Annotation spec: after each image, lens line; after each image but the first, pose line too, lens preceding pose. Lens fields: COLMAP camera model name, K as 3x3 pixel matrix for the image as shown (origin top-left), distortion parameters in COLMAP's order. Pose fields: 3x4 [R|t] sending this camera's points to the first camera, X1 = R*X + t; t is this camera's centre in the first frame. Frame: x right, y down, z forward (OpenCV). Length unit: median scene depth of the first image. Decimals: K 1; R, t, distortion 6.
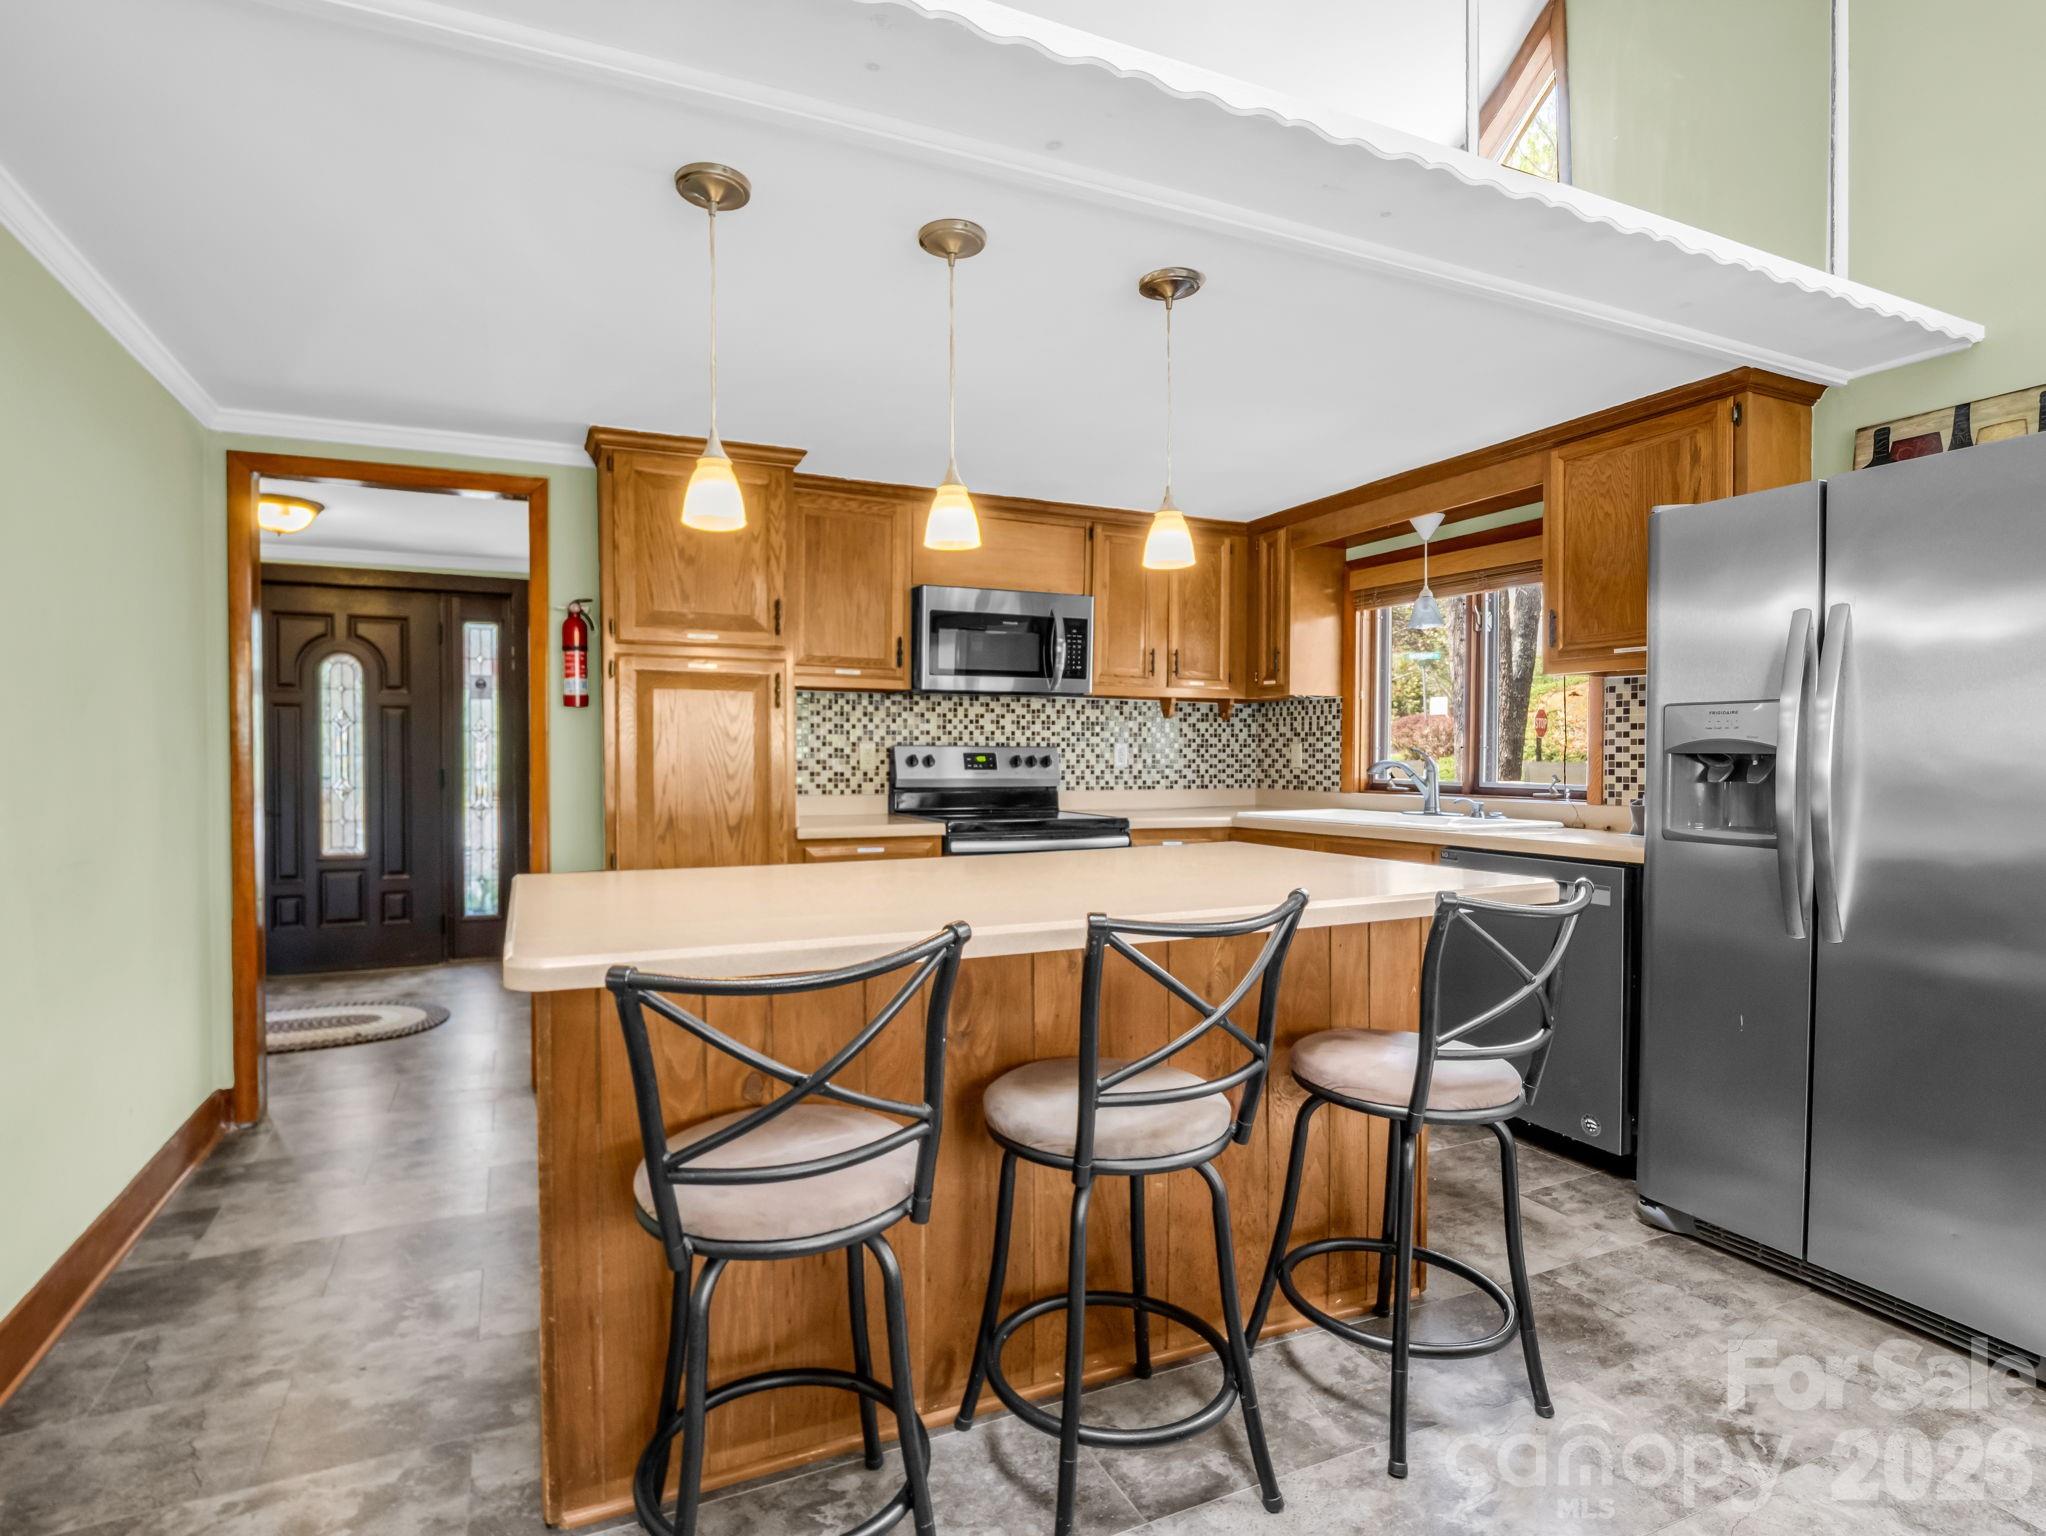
lens RADIAL K [[1044.2, 0, 1011.5], [0, 1044.2, 772.7], [0, 0, 1]] dist [0.007436, 0.000888]
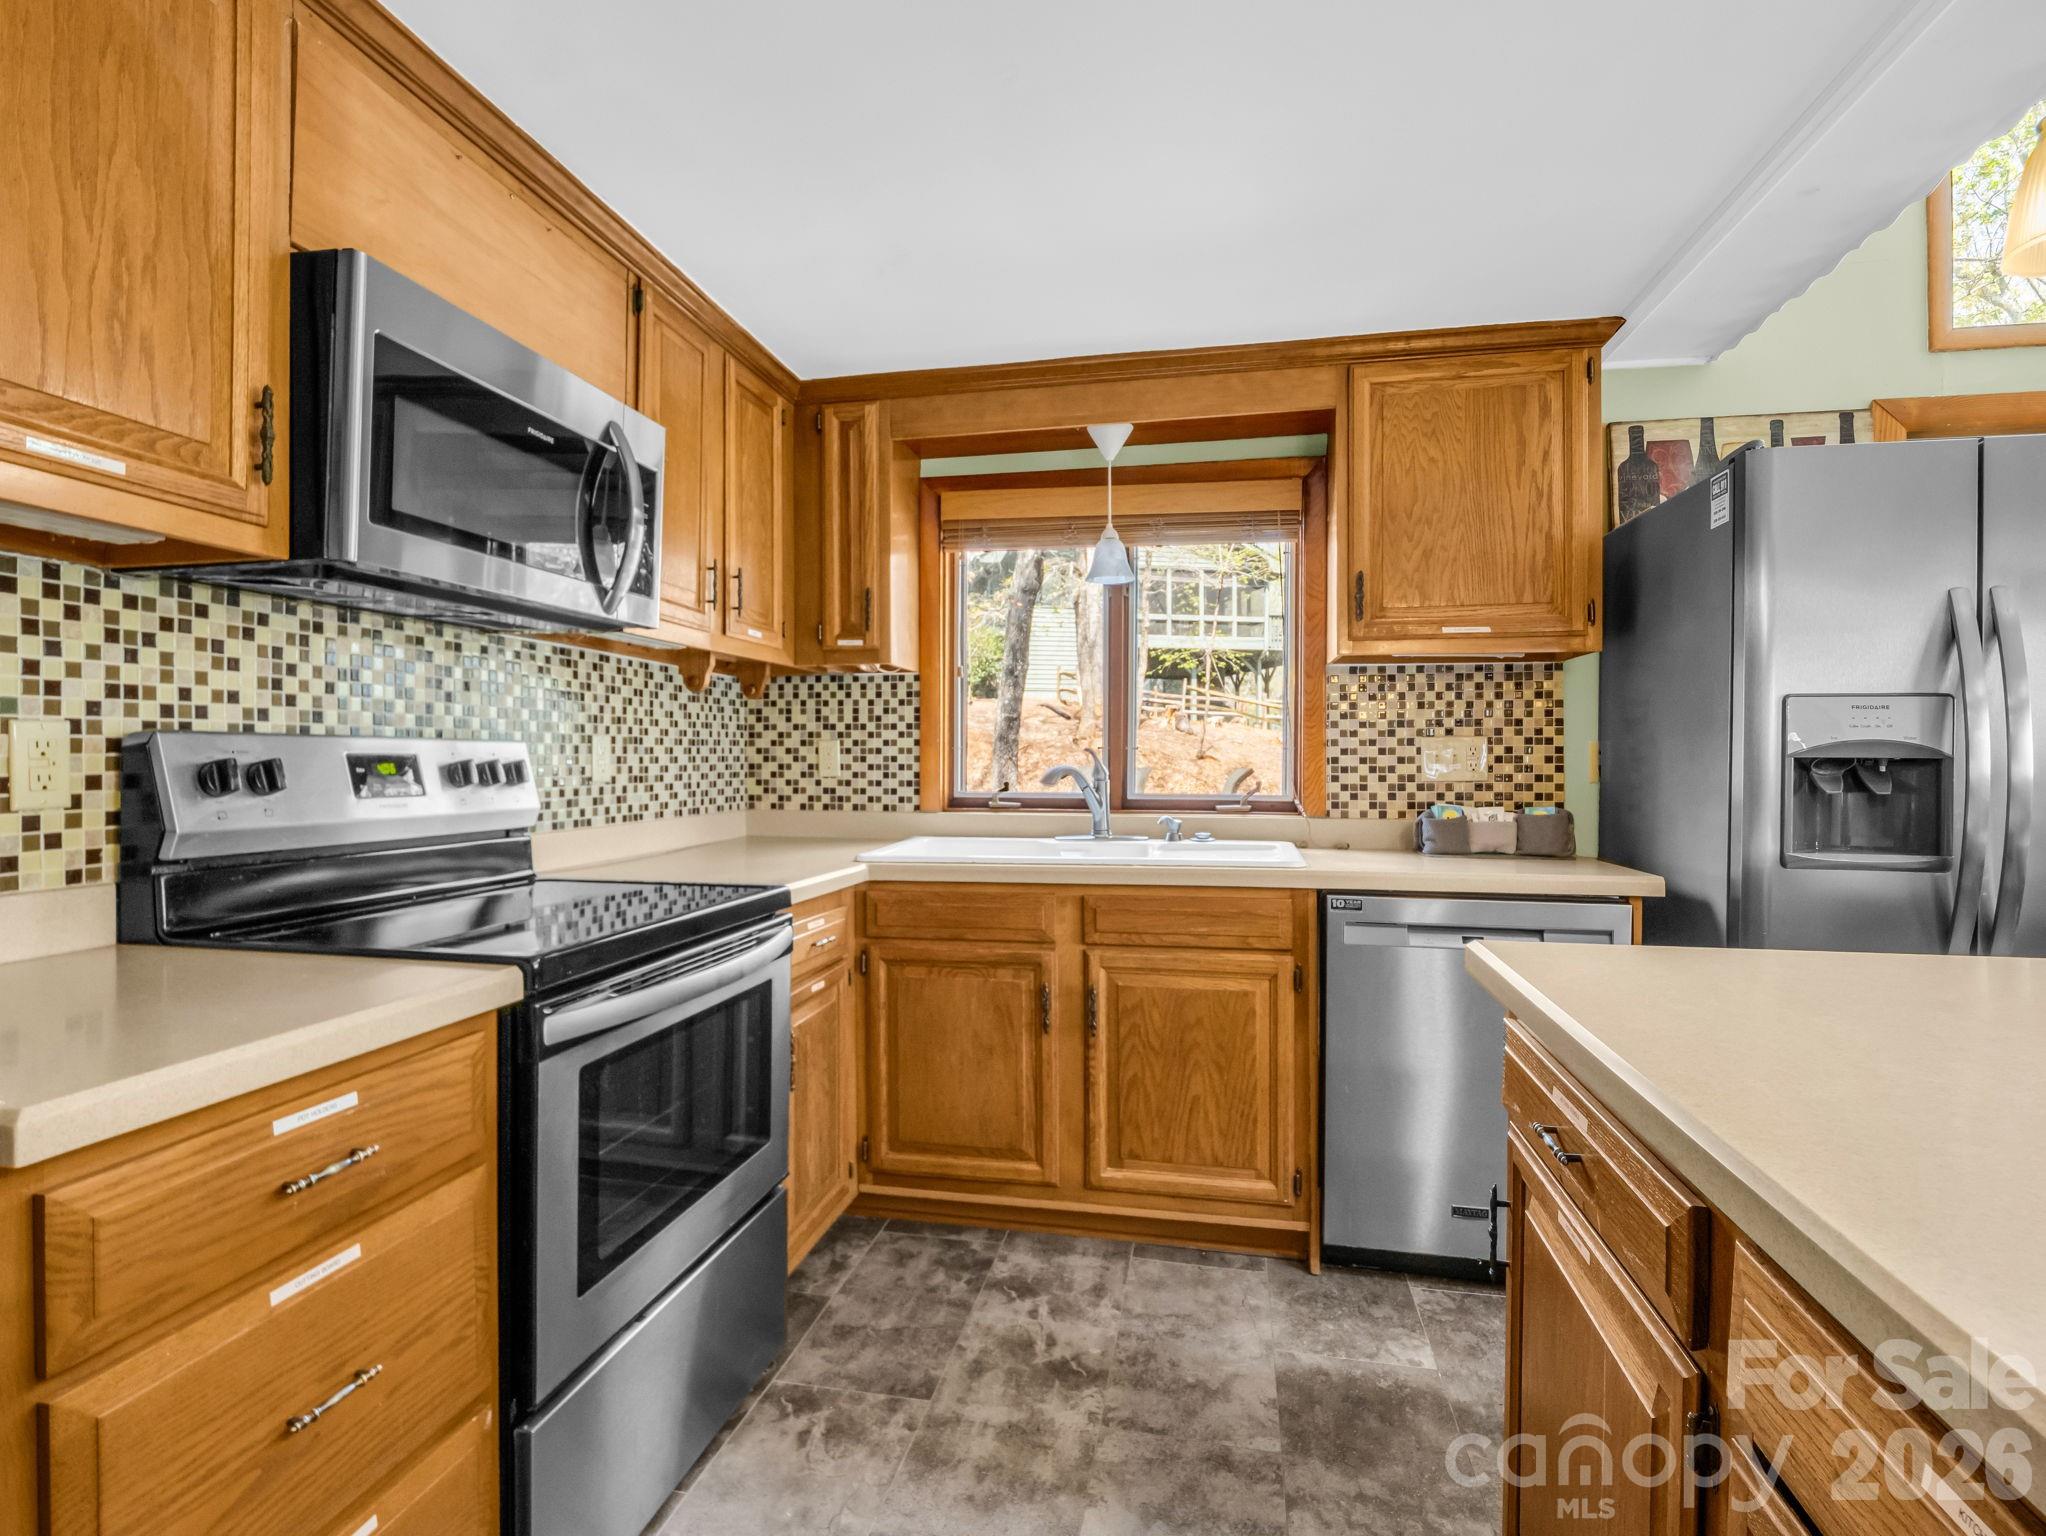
lens RADIAL K [[1044.2, 0, 1023.0], [0, 1044.2, 759.1], [0, 0, 1]] dist [0.007436, 0.000888]
pose [[0.614938, -0.002165, 0.788572, -0.193468], [0.012855, 0.999891, -0.007279, -0.010852], [-0.788470, 0.014613, 0.614899, 0.556858]]
